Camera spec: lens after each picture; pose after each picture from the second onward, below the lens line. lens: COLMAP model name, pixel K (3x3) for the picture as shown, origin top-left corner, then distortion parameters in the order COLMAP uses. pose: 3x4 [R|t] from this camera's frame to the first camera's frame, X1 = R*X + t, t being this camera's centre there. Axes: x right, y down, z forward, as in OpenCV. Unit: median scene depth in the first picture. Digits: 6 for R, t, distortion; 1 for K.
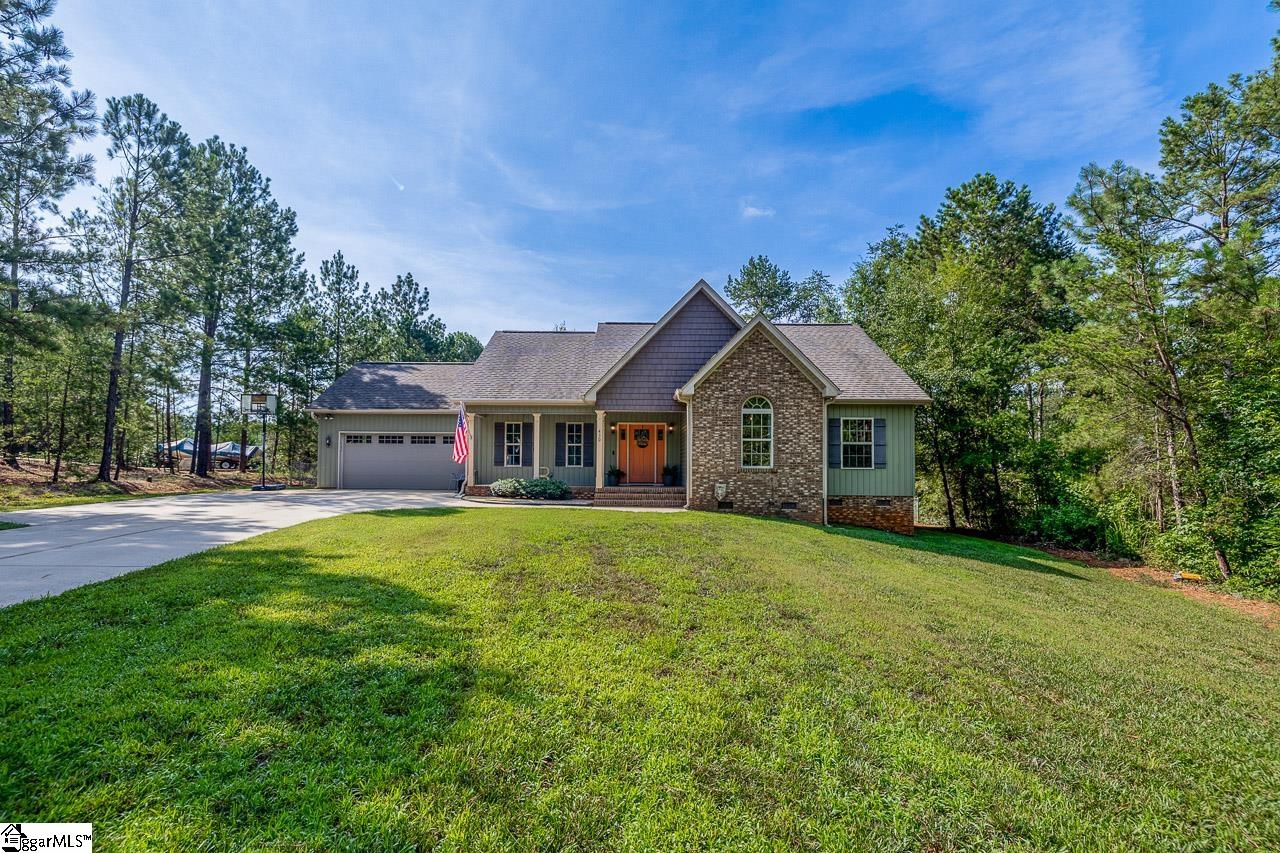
lens RADIAL K [[567.6, 0, 641.4], [0, 567.6, 458.7], [0, 0, 1]] dist [-0.001217, -0.000355]
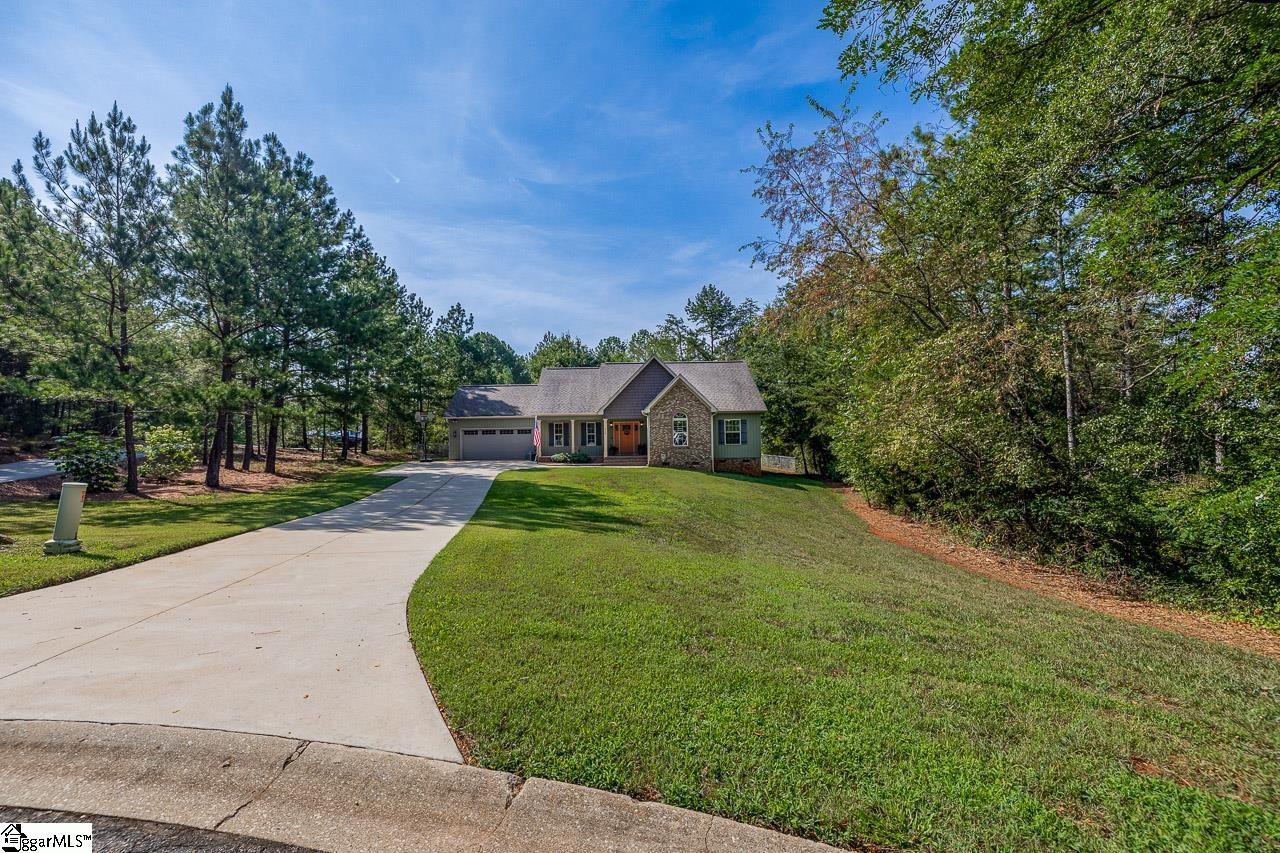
lens RADIAL K [[552.6, 0, 640.0], [0, 552.6, 426.5], [0, 0, 1]] dist [0.000066, -0.000218]
pose [[0.999624, -0.021063, 0.017546, 0.014094], [0.020915, 0.999745, 0.008538, -0.064894], [-0.017721, -0.008168, 0.999810, -0.887779]]
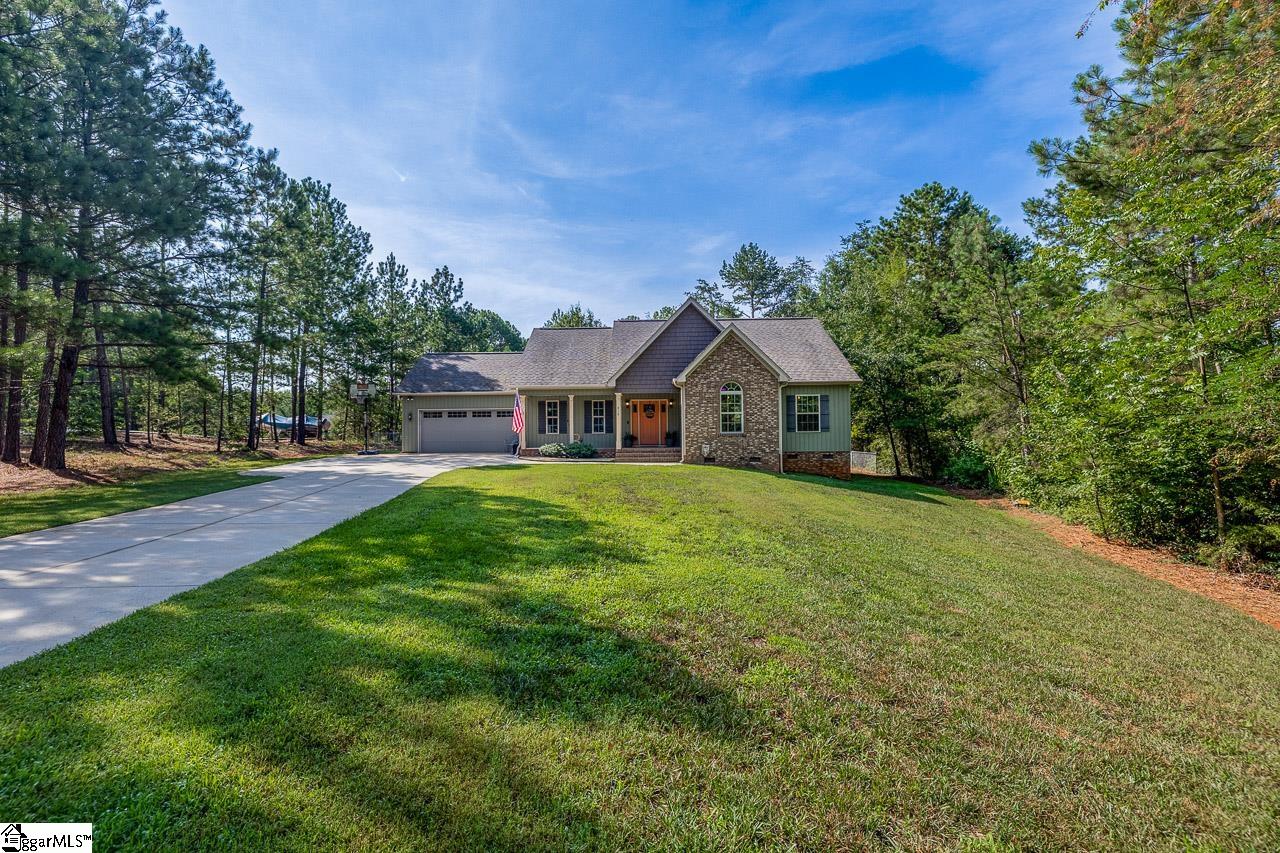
lens RADIAL K [[557.5, 0, 640.0], [0, 557.5, 426.5], [0, 0, 1]] dist [-0.000057, 0.000253]
pose [[0.999716, -0.016327, -0.017351, 0.001012], [0.016524, 0.999800, 0.011291, -0.016076], [0.017163, -0.011574, 0.999786, -0.314907]]
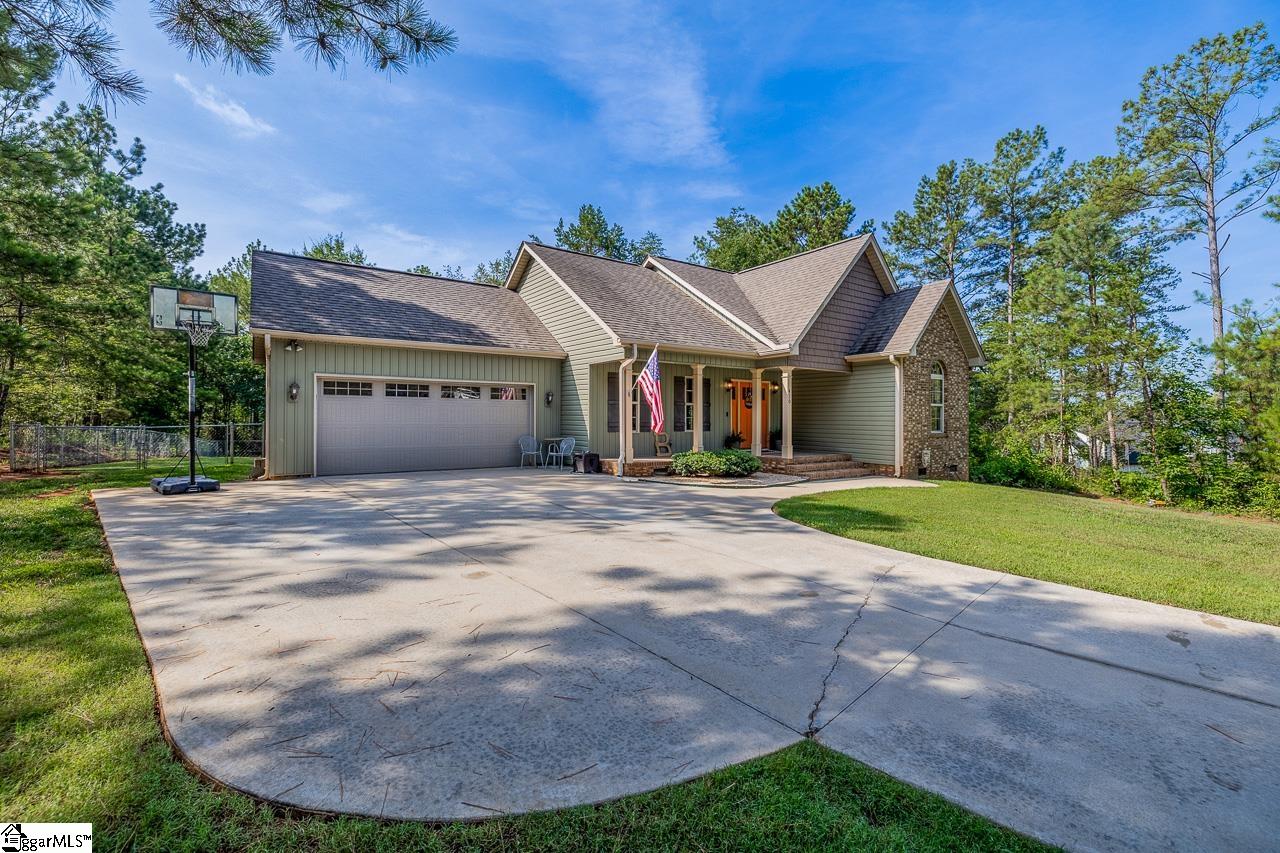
lens RADIAL K [[569.6, 0, 640.0], [0, 569.6, 426.5], [0, 0, 1]] dist [0.001561, 0.000127]
pose [[0.809502, -0.010864, 0.587017, -0.676456], [-0.007594, 0.999551, 0.028971, -0.016908], [-0.587069, -0.027910, 0.809056, 0.406691]]
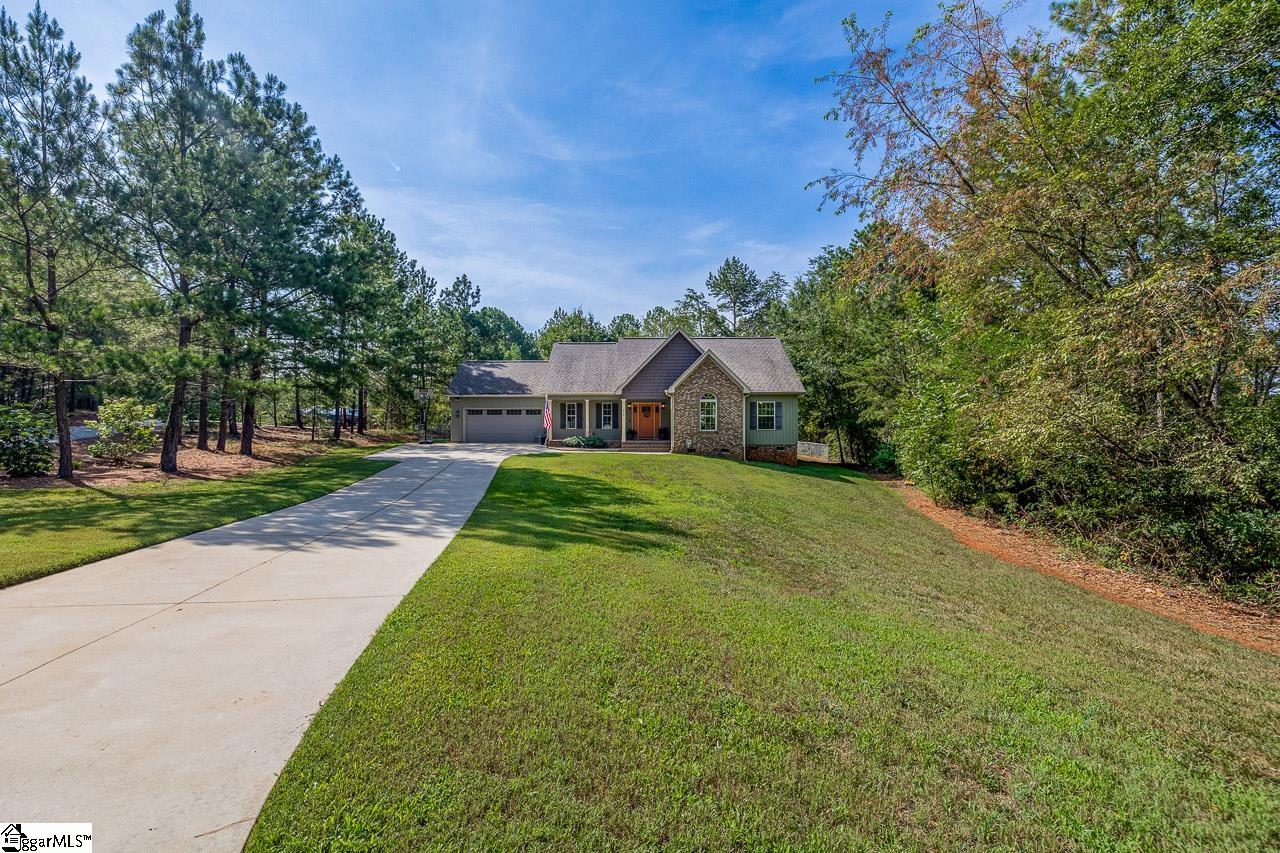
lens RADIAL K [[557.5, 0, 640.0], [0, 557.5, 426.5], [0, 0, 1]] dist [-0.000057, 0.000253]
pose [[0.999974, -0.007111, 0.000904, -0.021524], [0.007070, 0.999186, 0.039722, -0.061226], [-0.001186, -0.039715, 0.999210, -0.716707]]
